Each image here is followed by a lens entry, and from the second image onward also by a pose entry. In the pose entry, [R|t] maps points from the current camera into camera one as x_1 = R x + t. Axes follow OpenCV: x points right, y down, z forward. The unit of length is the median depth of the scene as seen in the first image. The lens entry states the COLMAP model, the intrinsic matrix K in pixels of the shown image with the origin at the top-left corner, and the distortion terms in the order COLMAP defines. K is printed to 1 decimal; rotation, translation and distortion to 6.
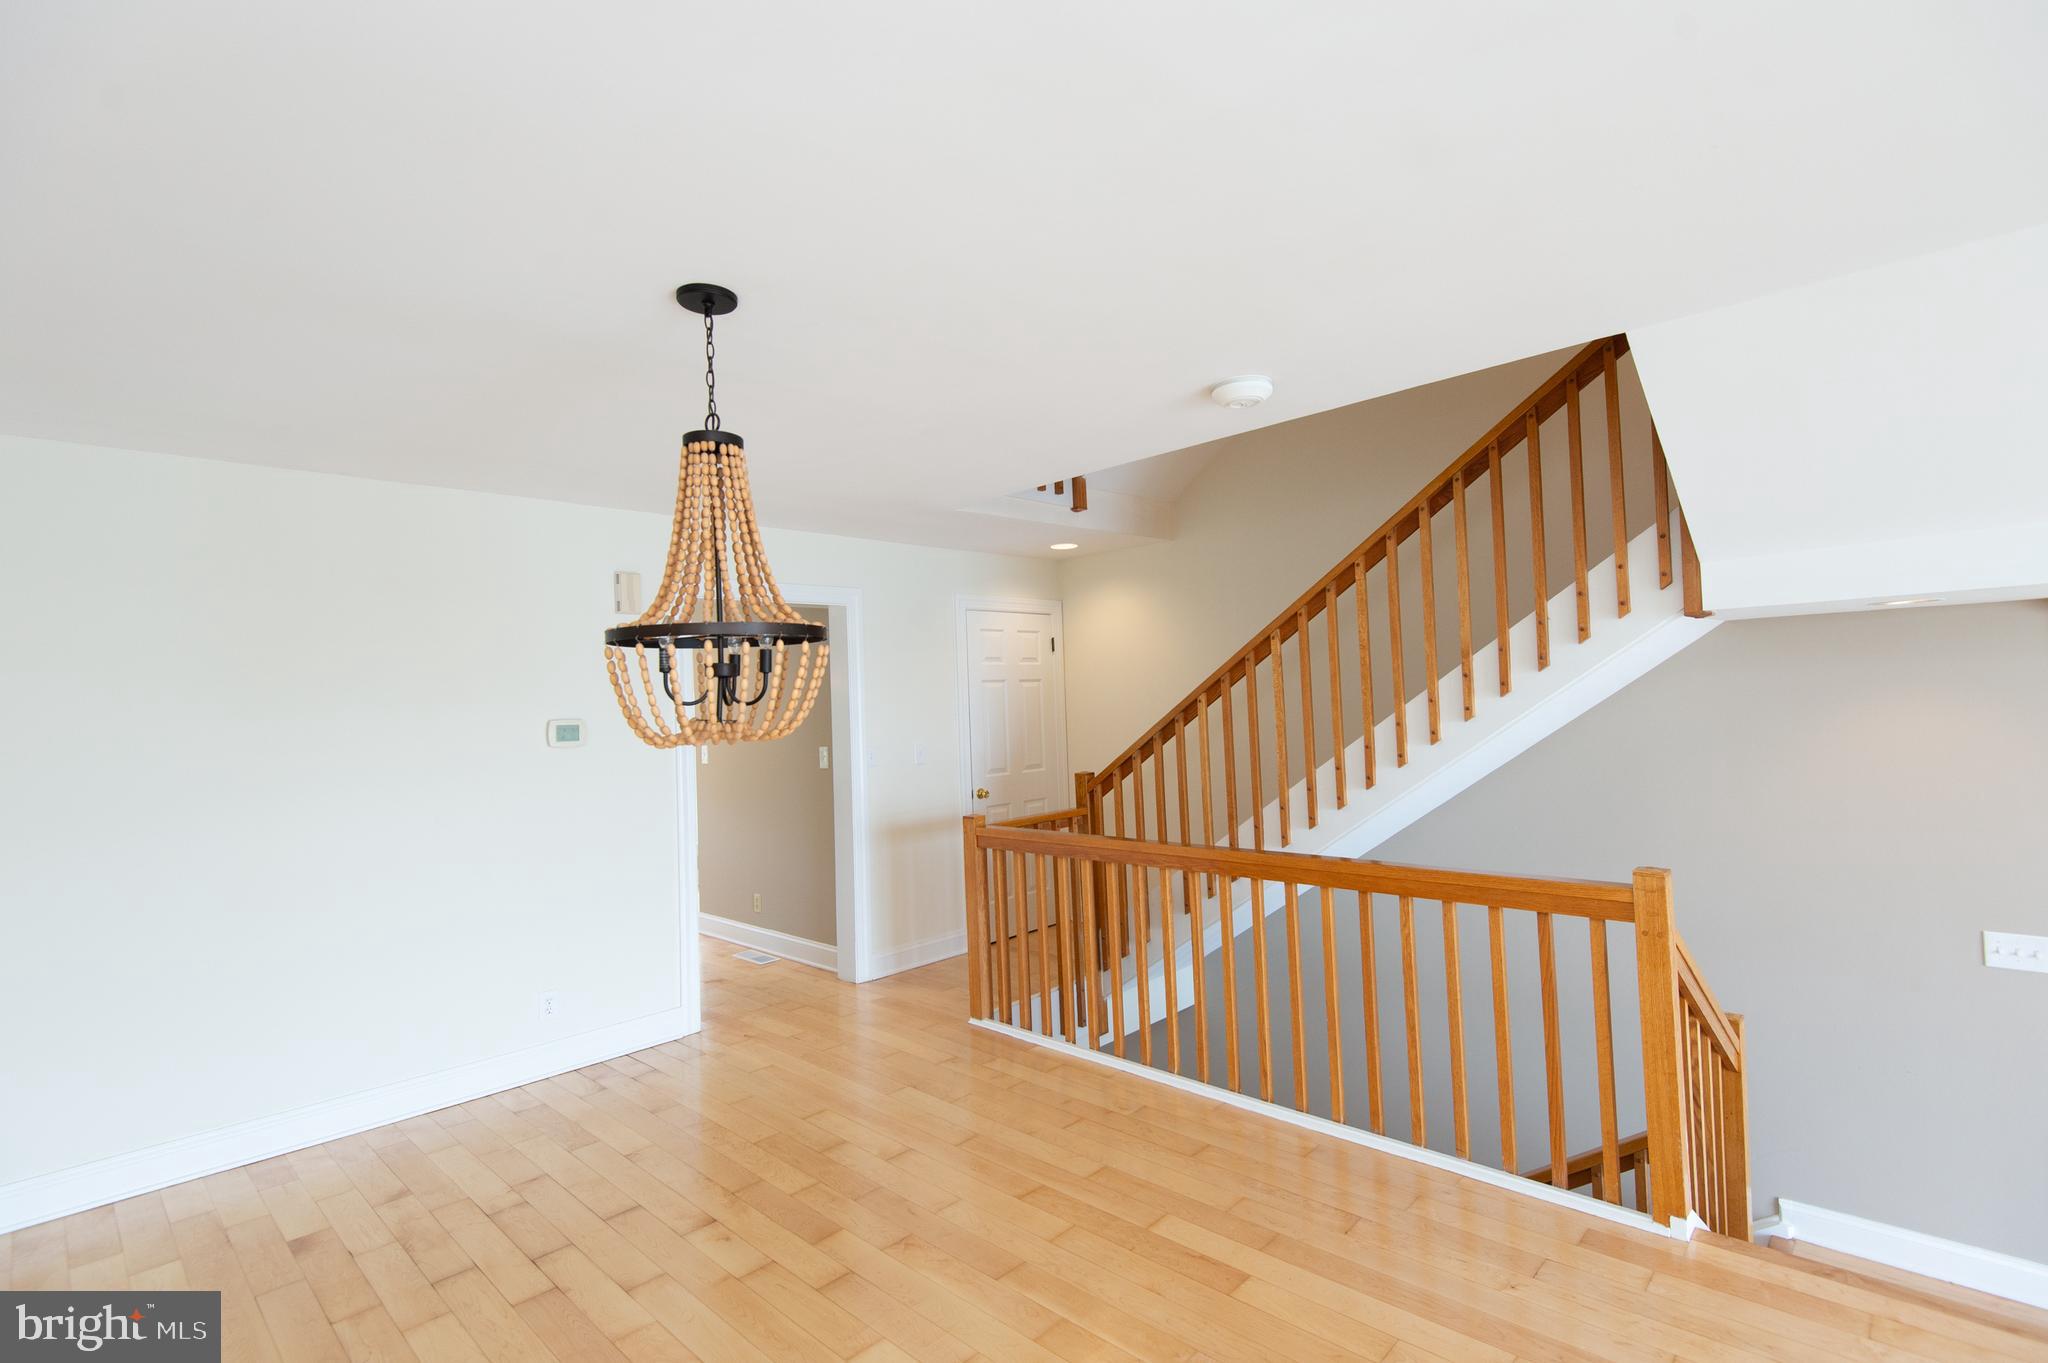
lens RADIAL K [[938.9, 0, 1020.8], [0, 938.9, 673.1], [0, 0, 1]] dist [0.024395, -0.013556]
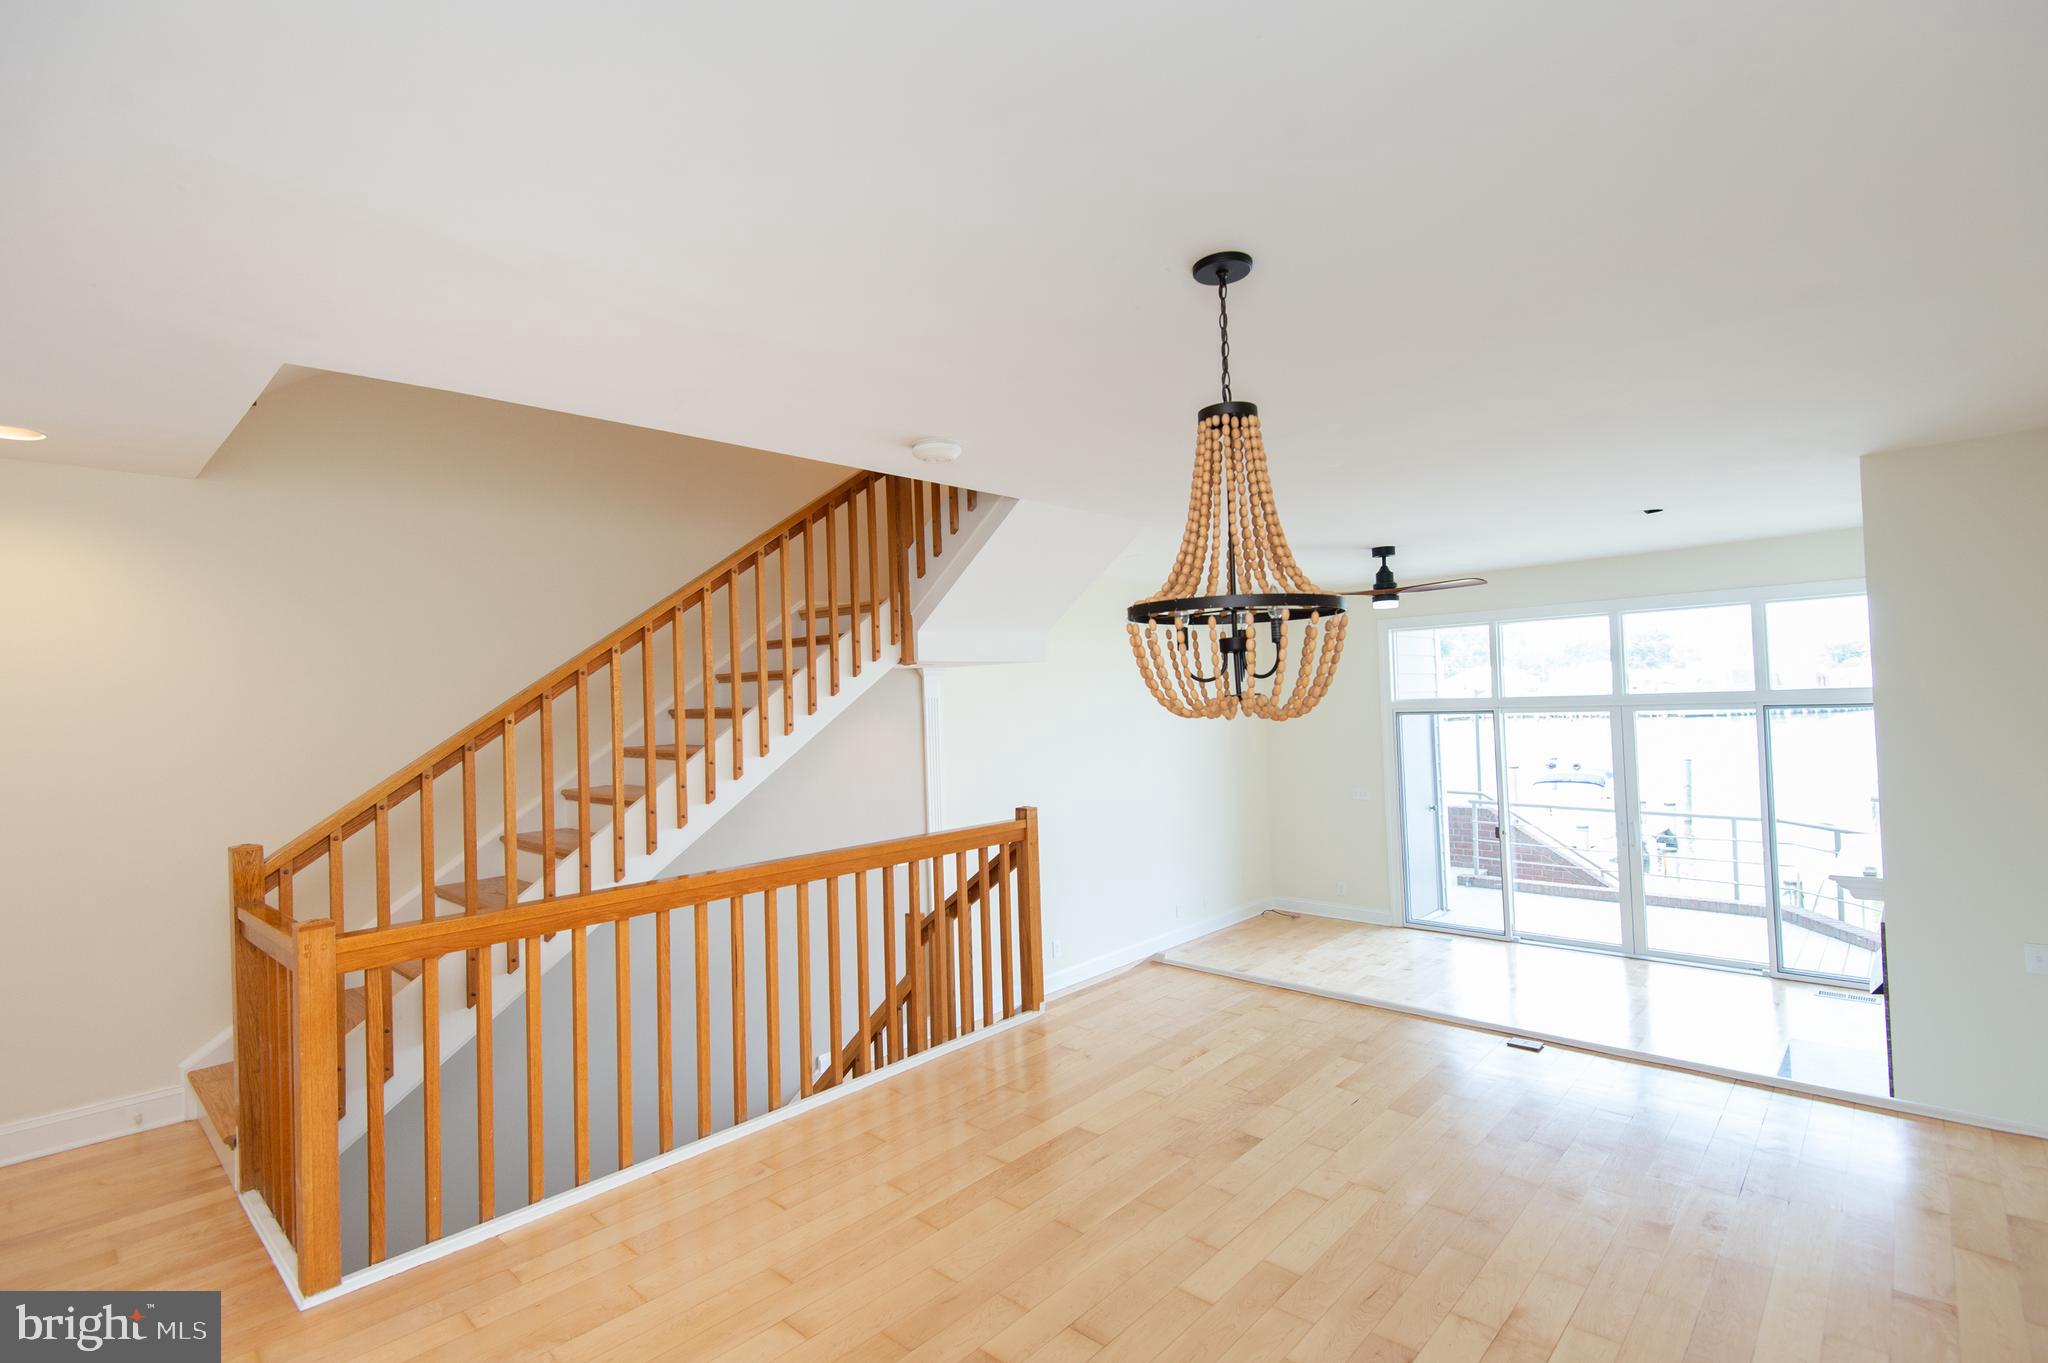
lens RADIAL K [[938.9, 0, 1052.0], [0, 938.9, 676.8], [0, 0, 1]] dist [0.024395, -0.013556]
pose [[-0.019925, 0.060342, 0.997979, -0.723686], [0.001183, 0.998178, -0.060330, 0.050474], [-0.999801, -0.000022, -0.019960, 0.676756]]
